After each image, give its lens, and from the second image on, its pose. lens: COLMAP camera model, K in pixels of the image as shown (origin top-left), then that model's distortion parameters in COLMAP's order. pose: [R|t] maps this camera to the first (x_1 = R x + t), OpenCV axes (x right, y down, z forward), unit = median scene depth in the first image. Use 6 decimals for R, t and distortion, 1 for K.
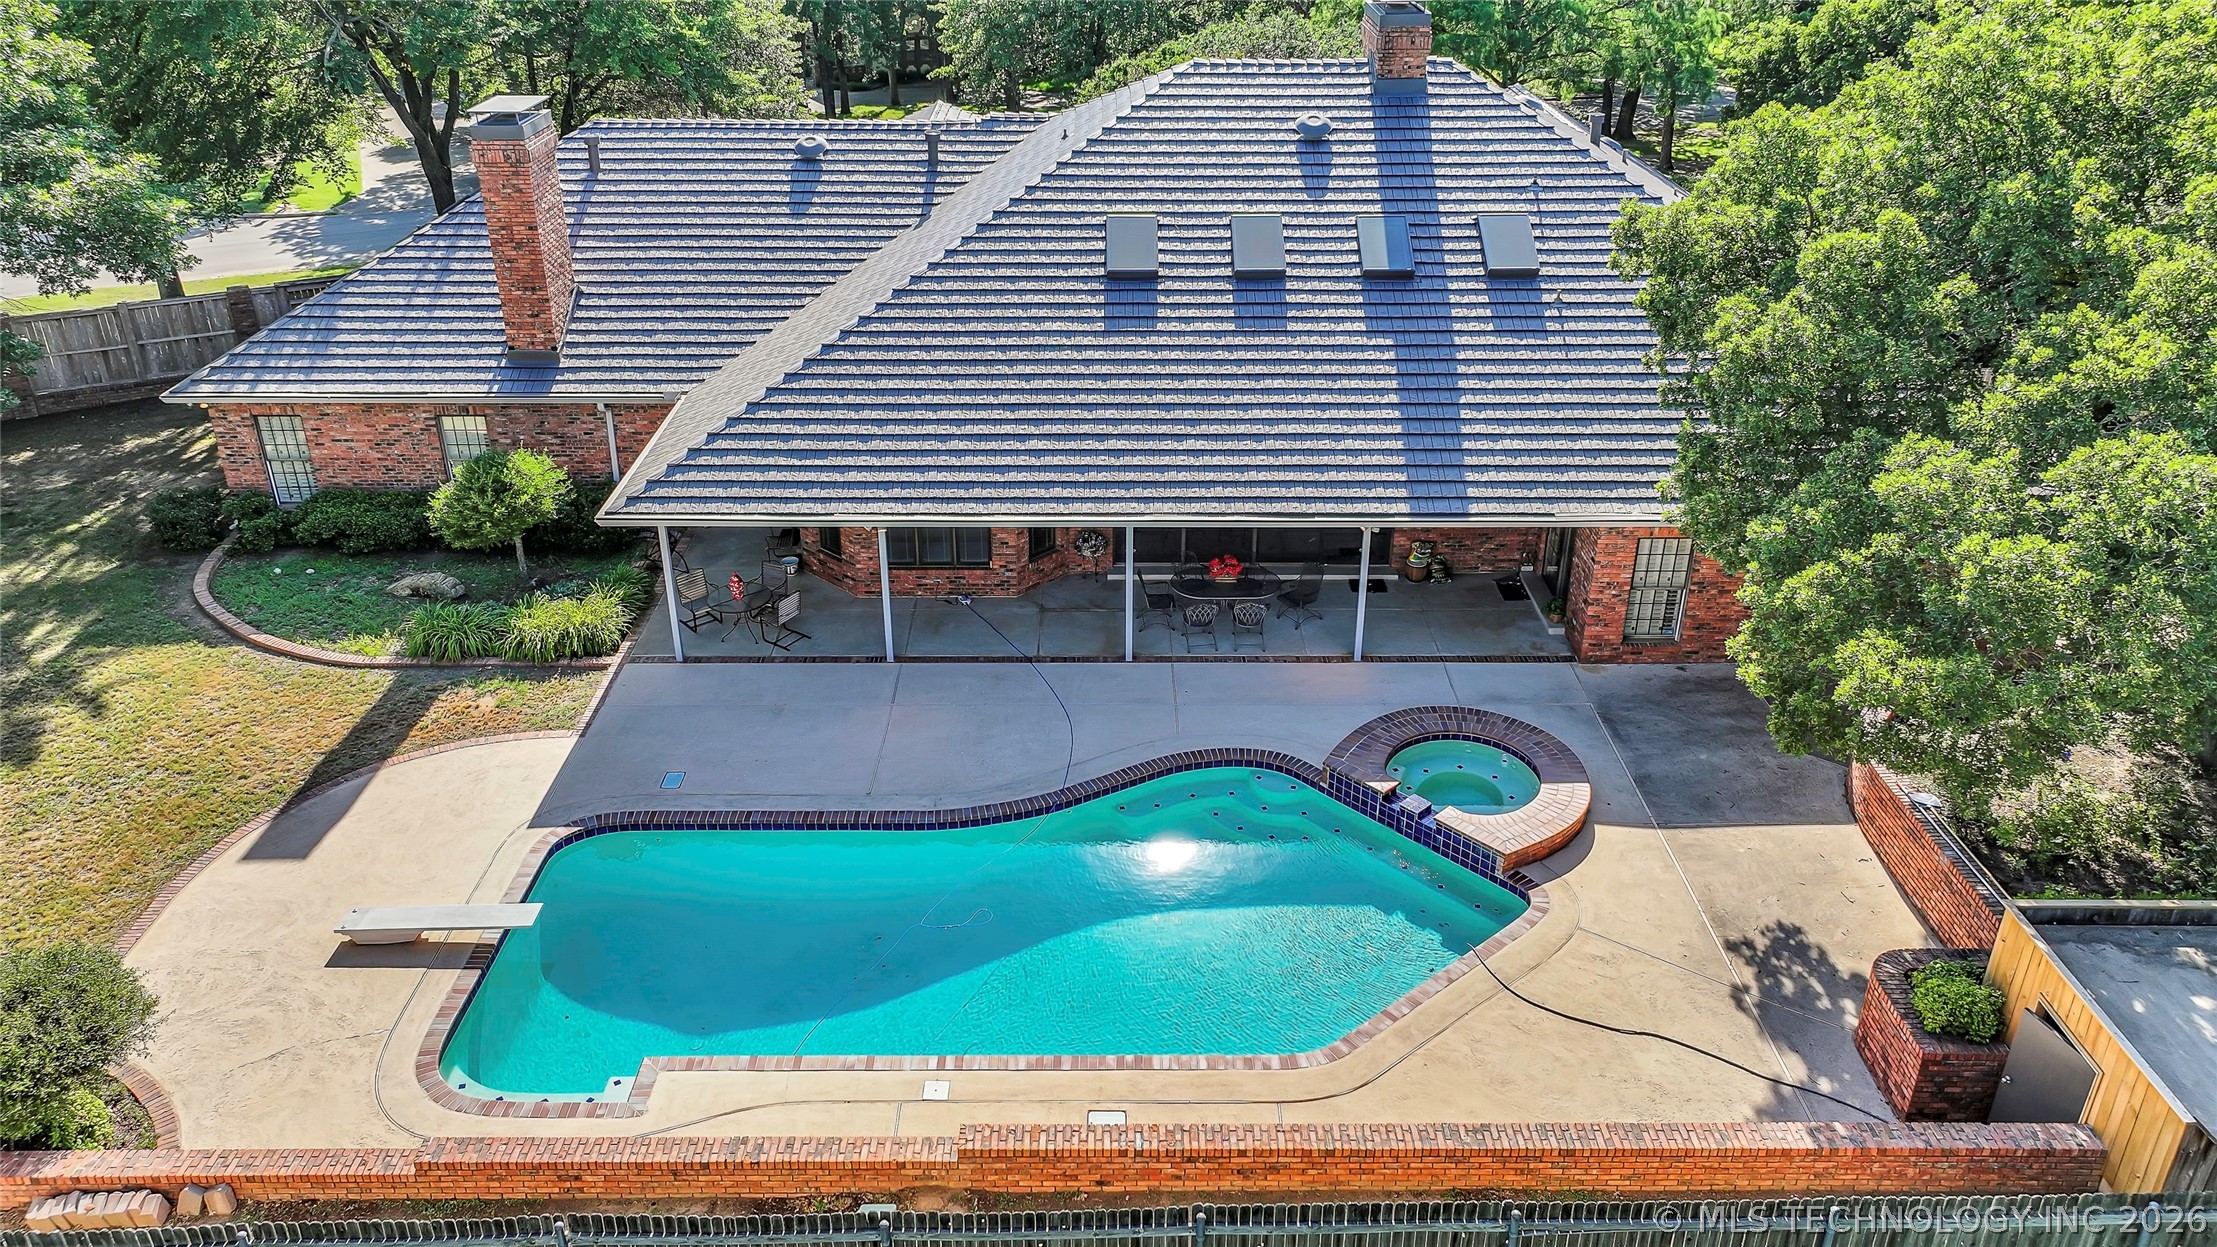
lens RADIAL K [[1573.0, 0, 1098.8], [0, 1573.0, 493.6], [0, 0, 1]] dist [0.004670, 0.002166]
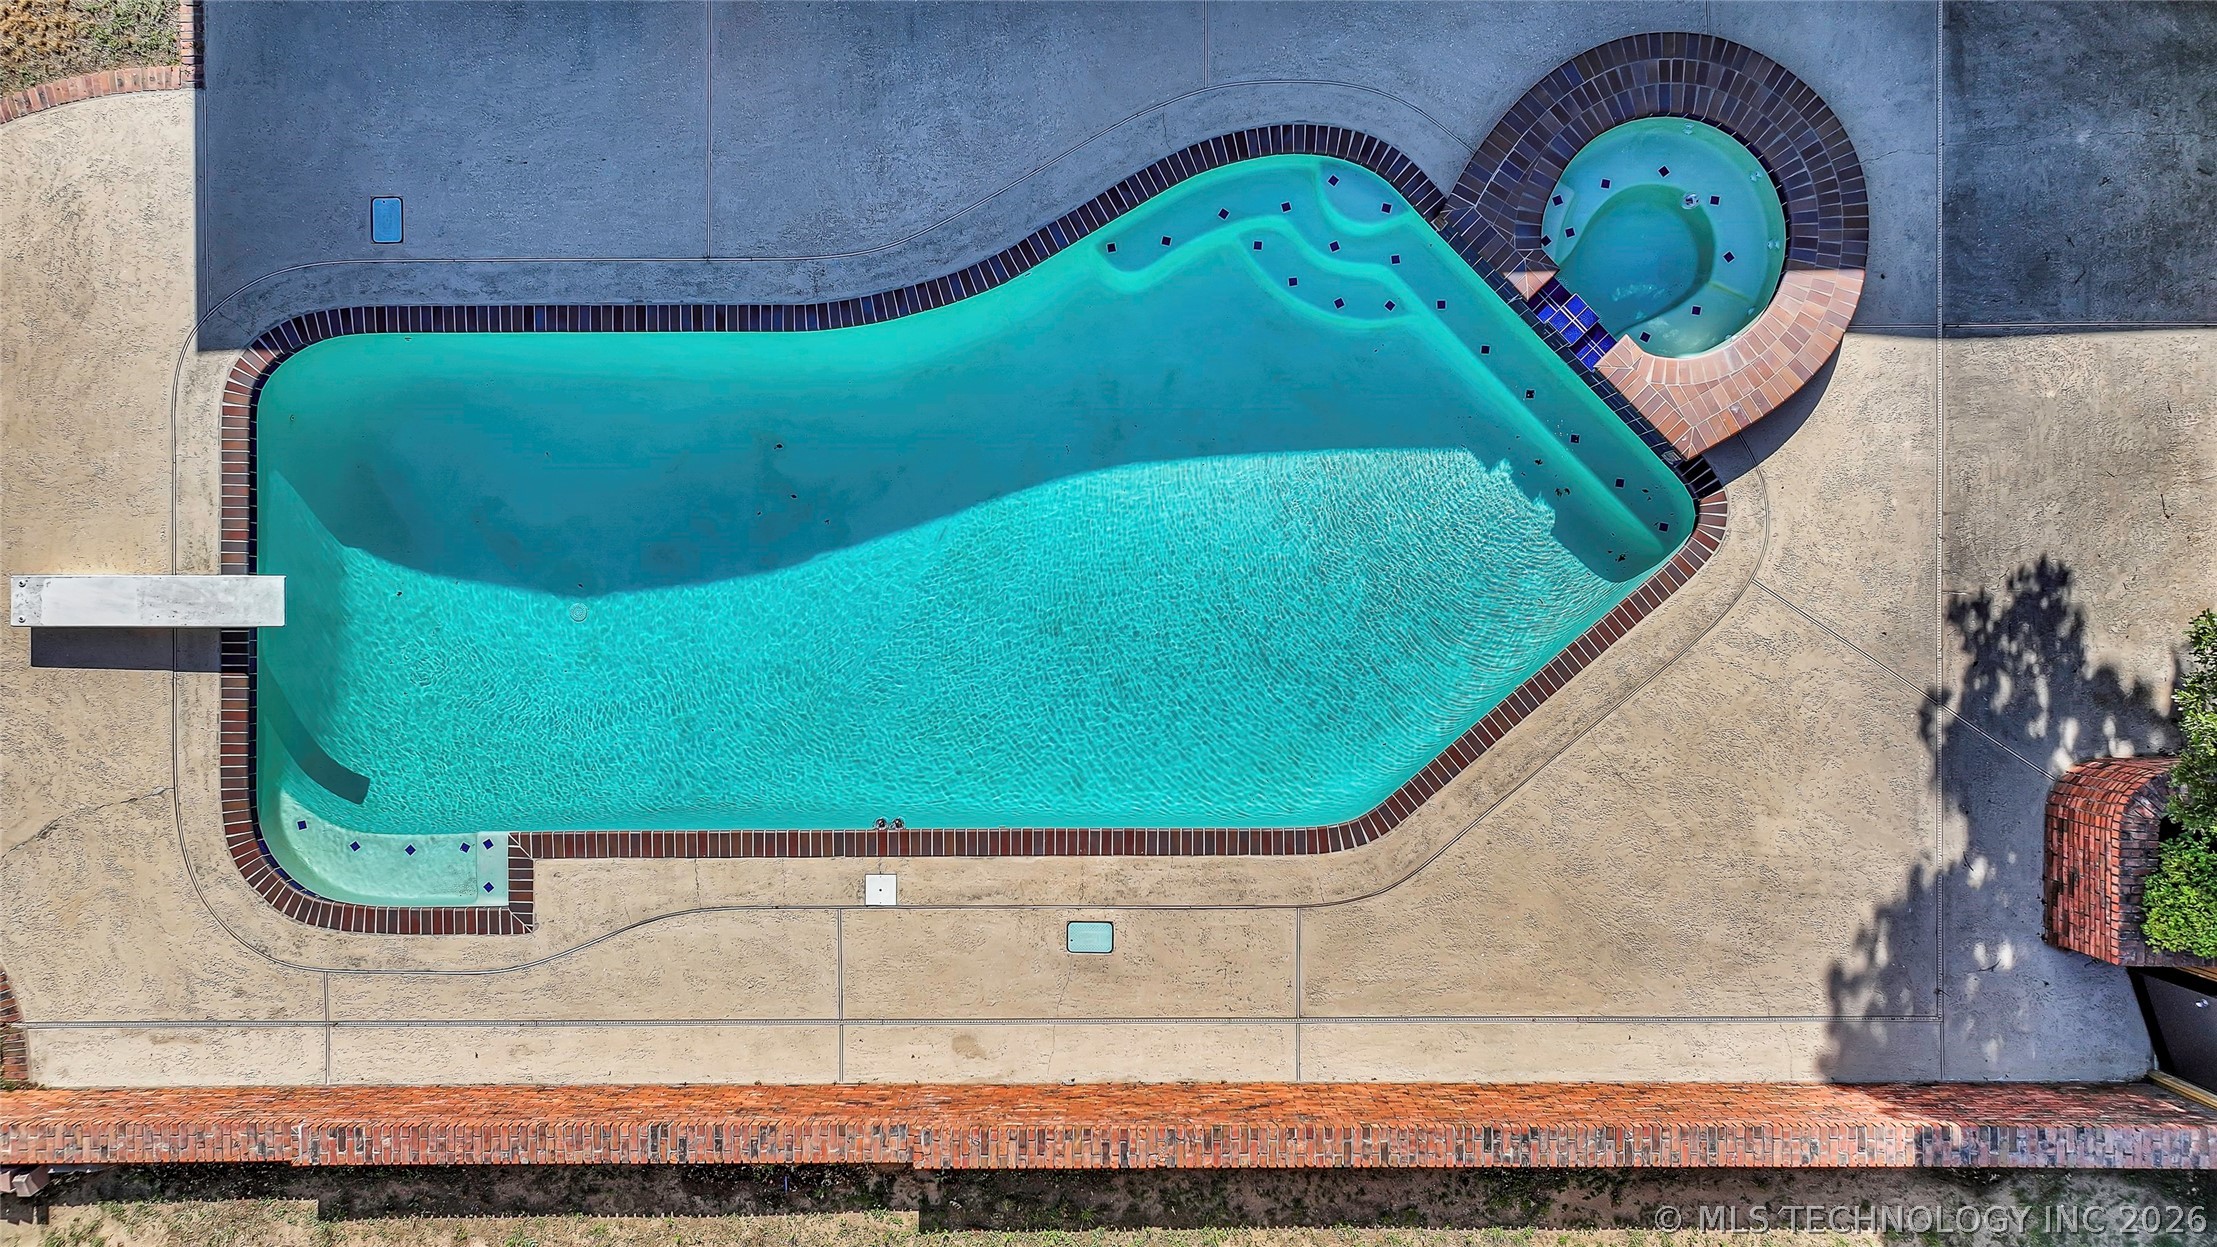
lens RADIAL K [[1573.0, 0, 1098.8], [0, 1573.0, 493.6], [0, 0, 1]] dist [0.004670, 0.002166]
pose [[0.999896, -0.010058, -0.010291, 0.016638], [0.013433, 0.395917, 0.918188, -0.372588], [-0.005161, -0.918231, 0.396011, 0.713518]]
